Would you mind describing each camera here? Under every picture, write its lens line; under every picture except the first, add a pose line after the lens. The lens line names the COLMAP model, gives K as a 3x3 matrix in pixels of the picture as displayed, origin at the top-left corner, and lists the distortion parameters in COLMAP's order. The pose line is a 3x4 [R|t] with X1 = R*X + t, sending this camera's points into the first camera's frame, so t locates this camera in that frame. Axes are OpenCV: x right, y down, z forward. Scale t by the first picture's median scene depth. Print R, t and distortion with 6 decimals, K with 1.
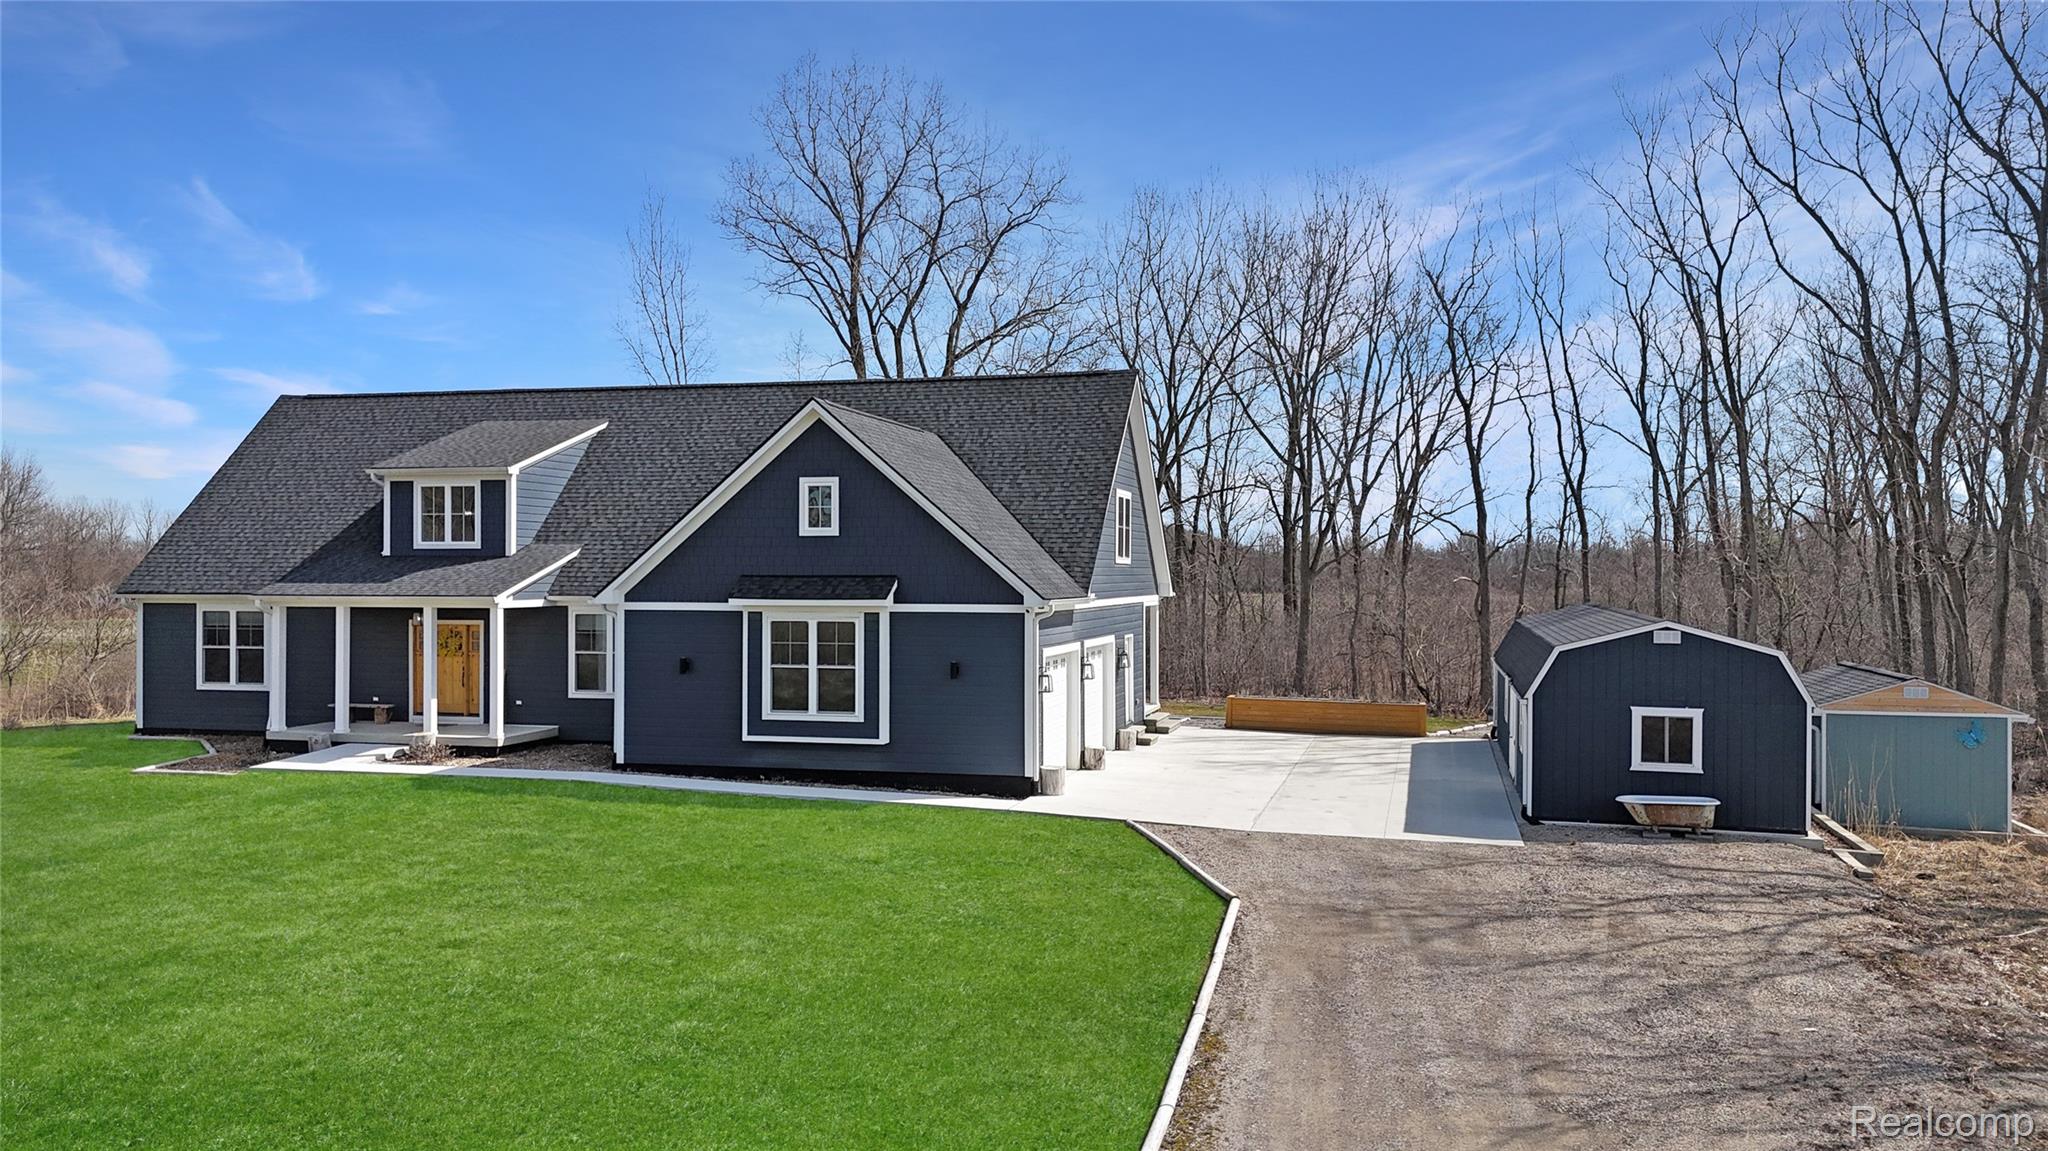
lens RADIAL K [[1507.5, 0, 1026.6], [0, 1507.5, 566.1], [0, 0, 1]] dist [0.074352, -0.071846]
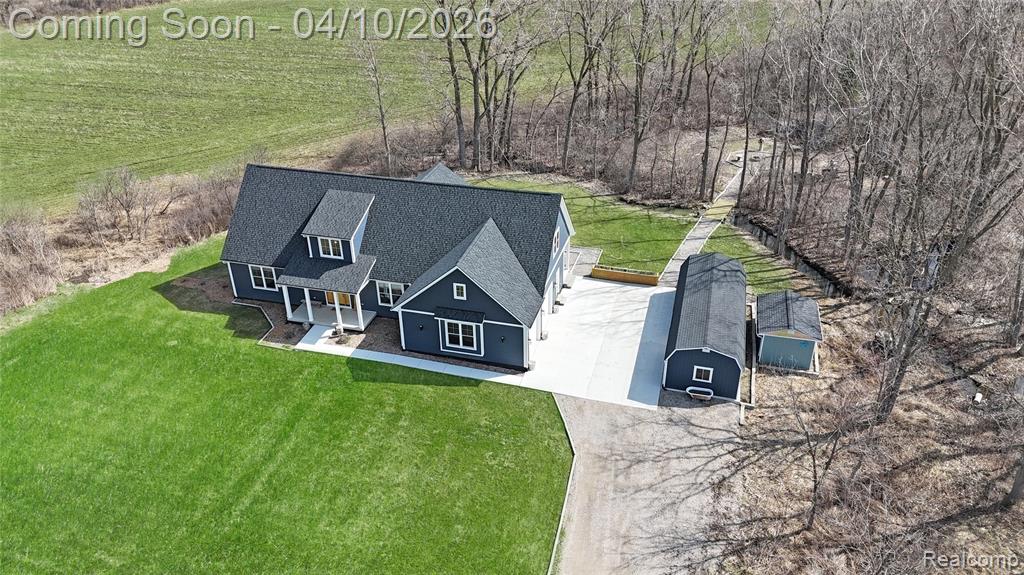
lens RADIAL K [[753.7, 0, 513.3], [0, 753.7, 282.8], [0, 0, 1]] dist [0.074352, -0.071846]
pose [[0.999841, -0.008953, -0.015452, 0.002888], [0.015393, 0.870732, 0.491517, -0.855136], [0.009054, -0.491676, 0.870731, -0.404021]]
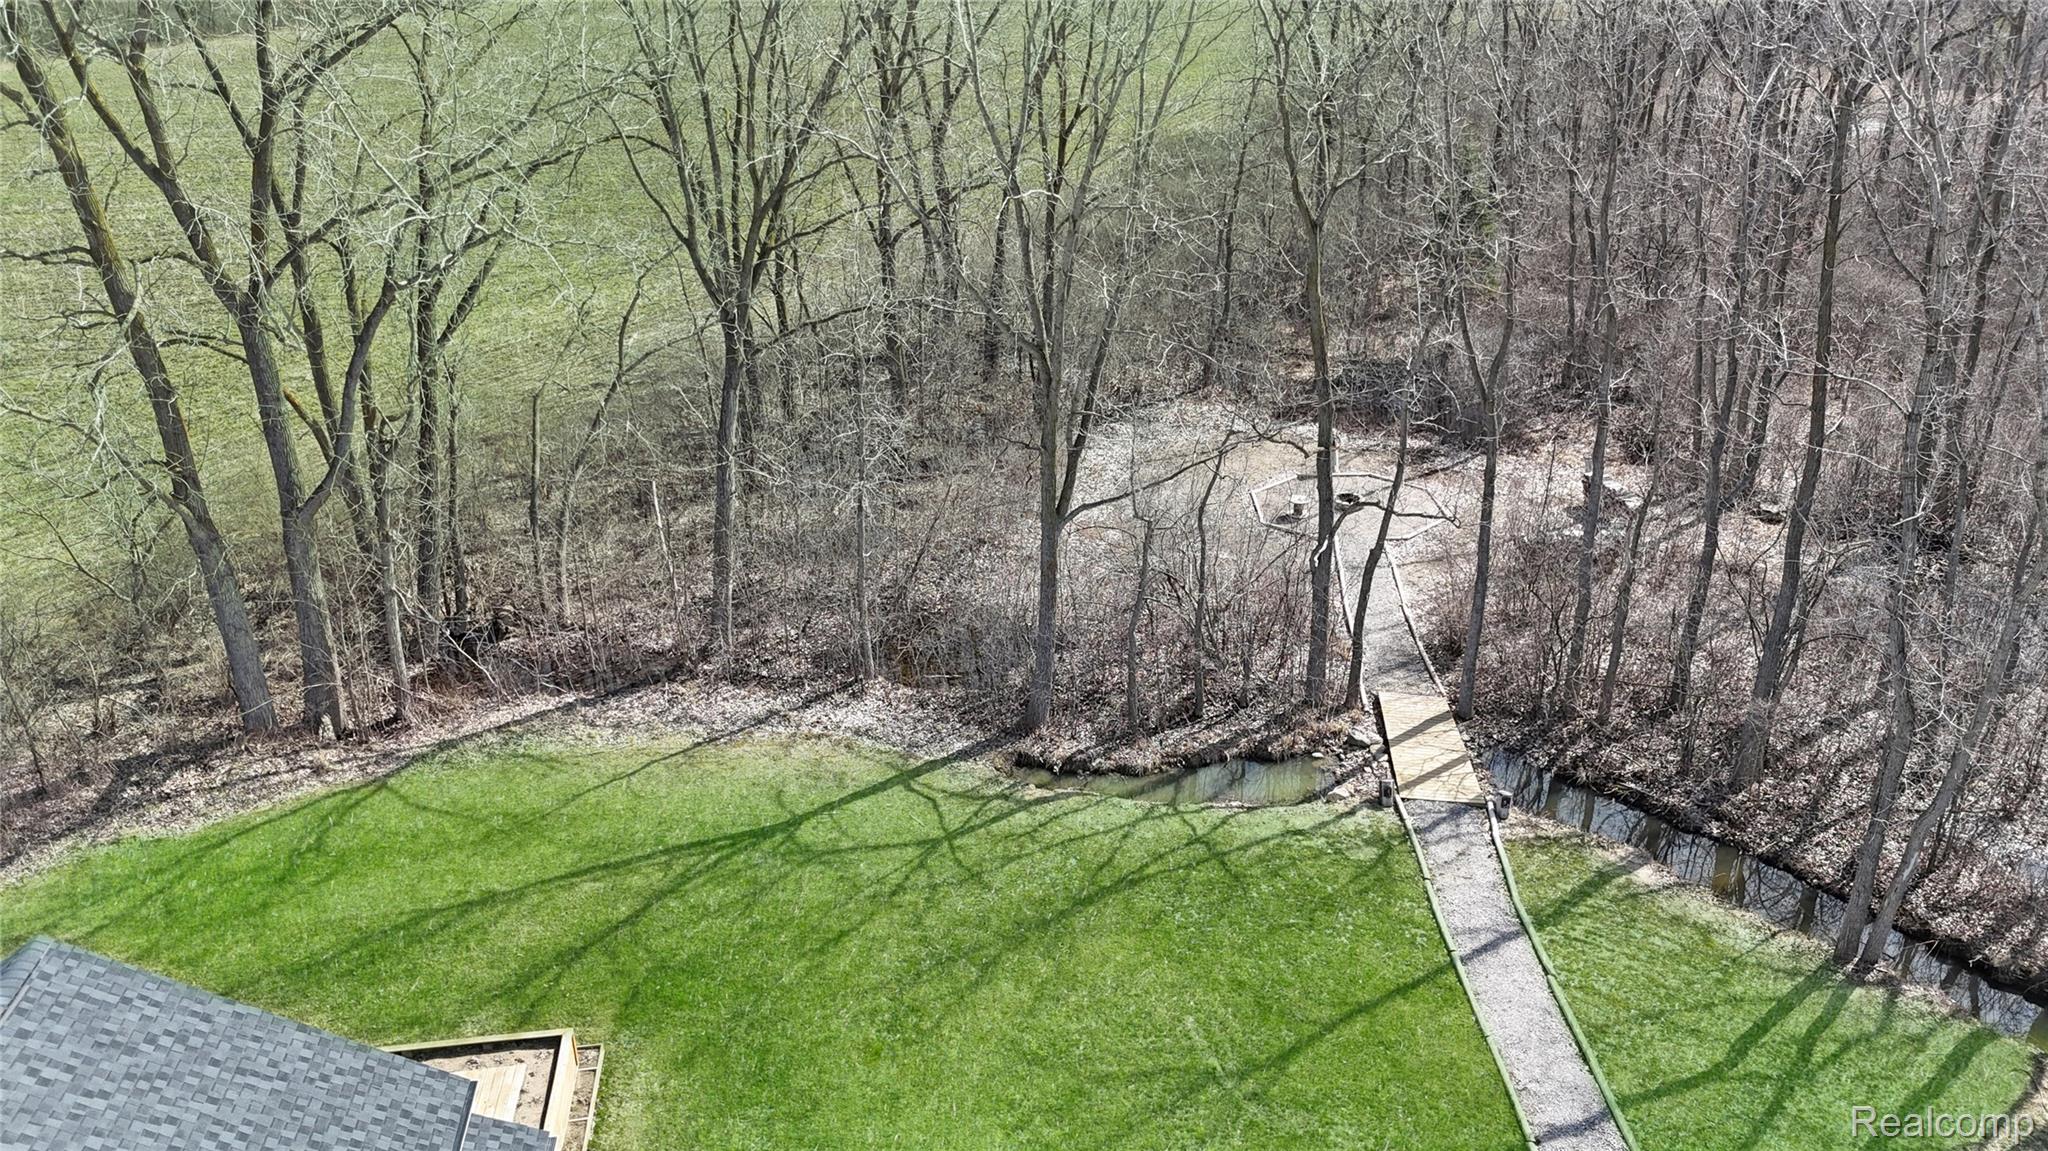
lens RADIAL K [[1507.5, 0, 1026.6], [0, 1507.5, 566.1], [0, 0, 1]] dist [0.074352, -0.071846]
pose [[0.914944, -0.176471, 0.362954, -0.085274], [0.003443, 0.902714, 0.430228, -0.489858], [-0.403566, -0.392385, 0.826540, 1.084620]]
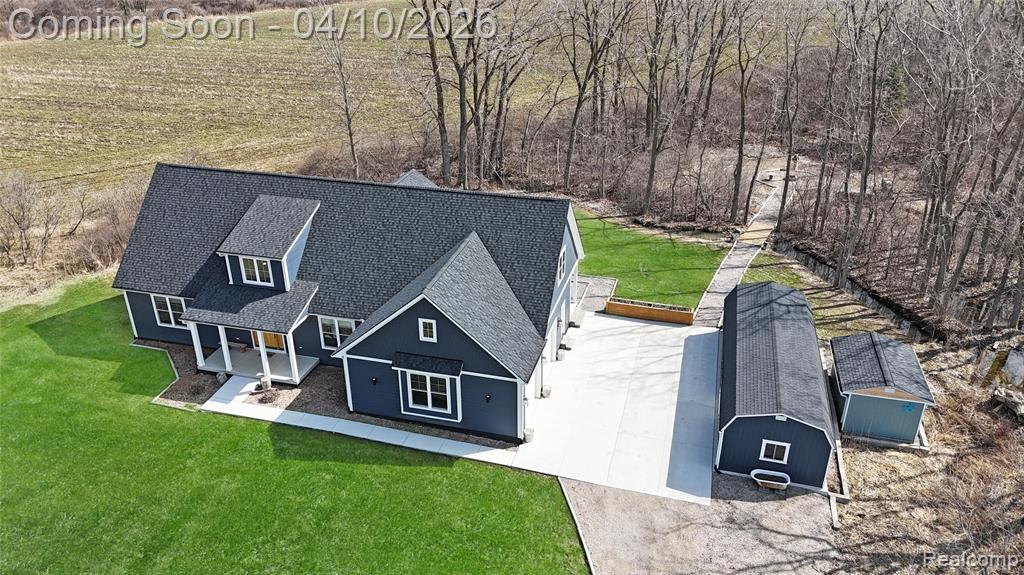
lens RADIAL K [[753.7, 0, 513.3], [0, 753.7, 282.8], [0, 0, 1]] dist [0.074352, -0.071846]
pose [[0.999965, -0.004051, -0.007266, 0.001695], [0.006848, 0.896790, 0.442403, -0.615116], [0.004724, -0.442437, 0.896787, 0.001626]]
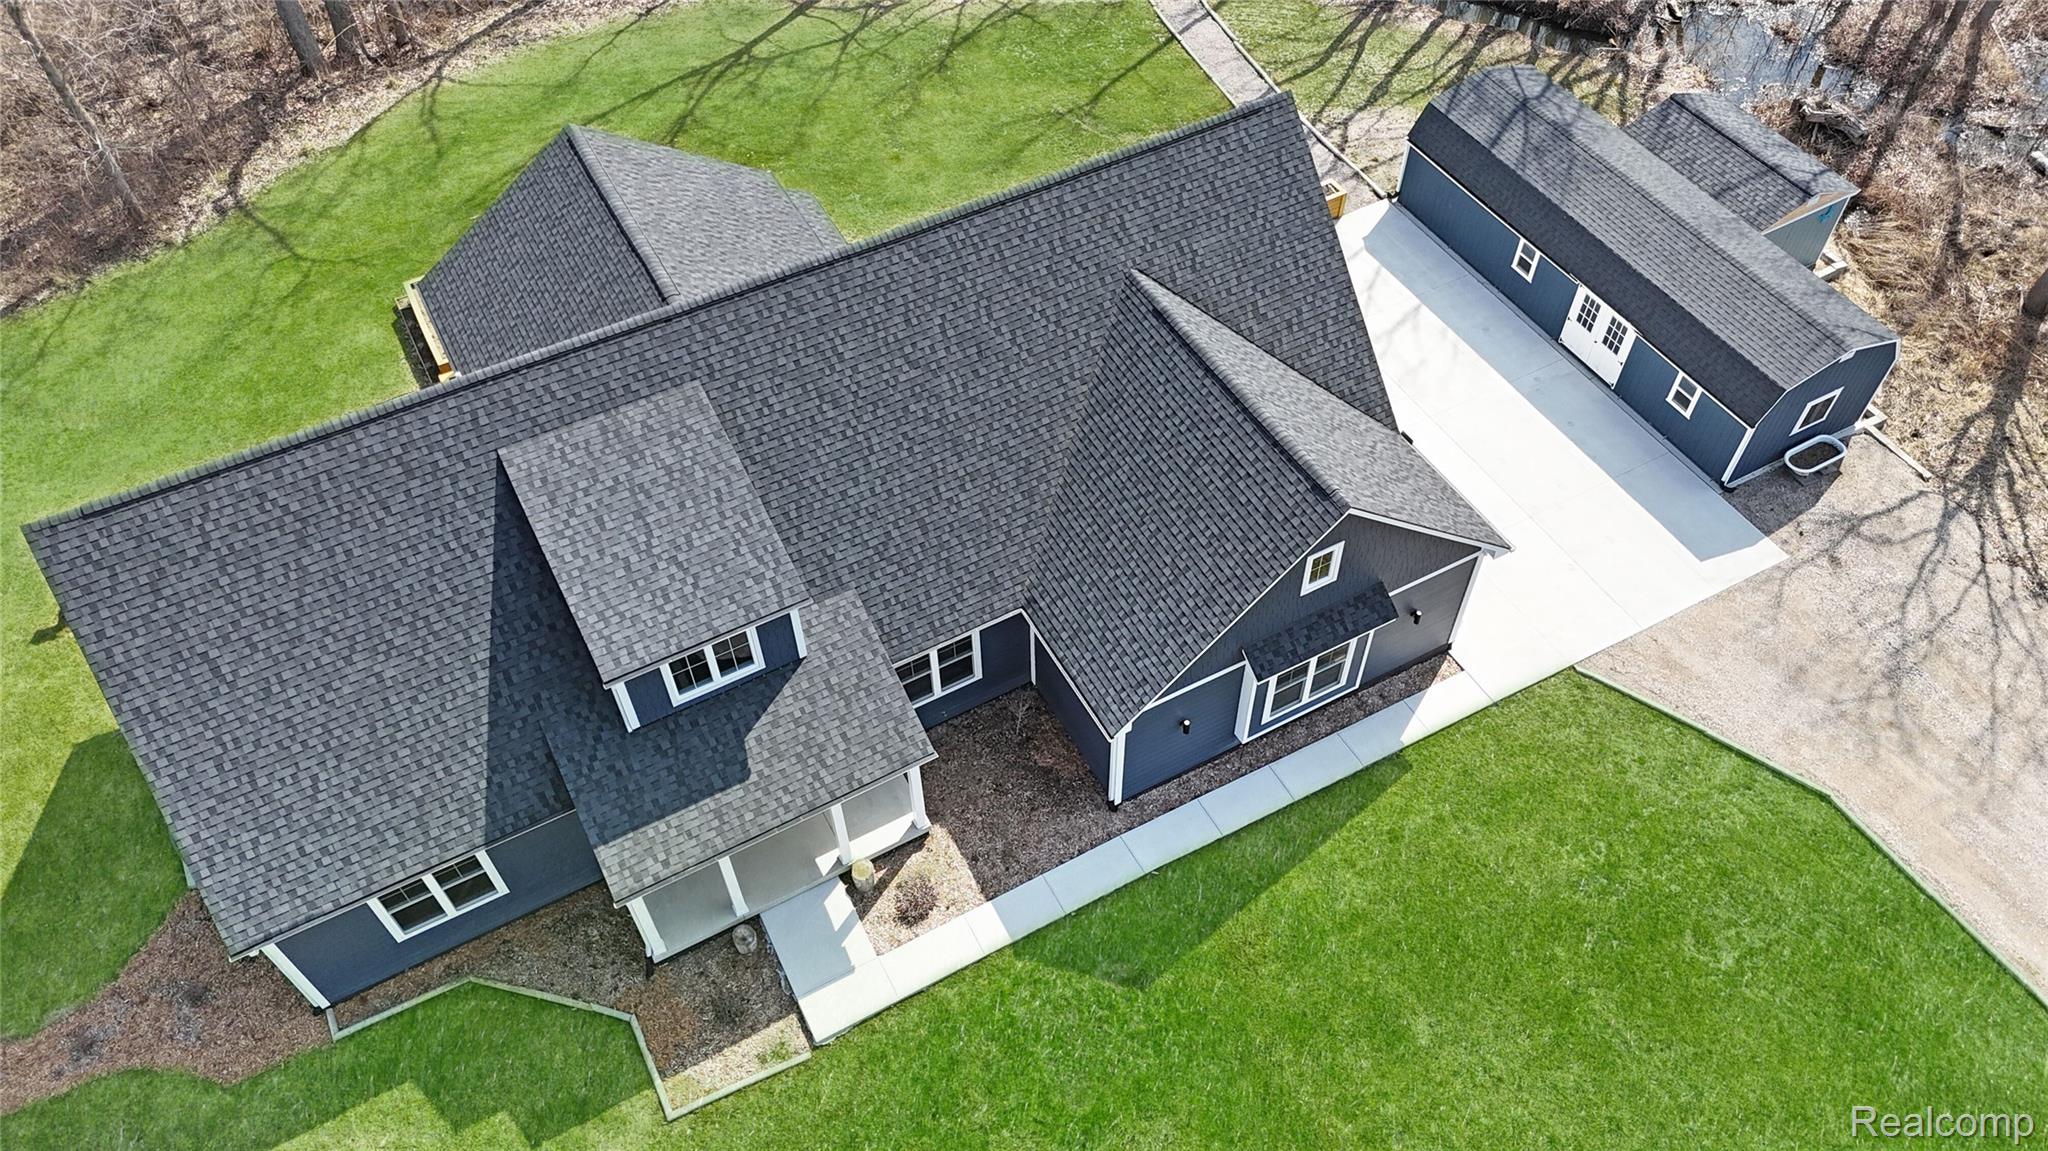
lens RADIAL K [[1507.5, 0, 1026.6], [0, 1507.5, 566.1], [0, 0, 1]] dist [0.074352, -0.071846]
pose [[0.724797, -0.542983, 0.424075, -0.681483], [0.014244, 0.627205, 0.778724, -0.793629], [-0.688816, -0.558376, 0.462330, 0.688439]]
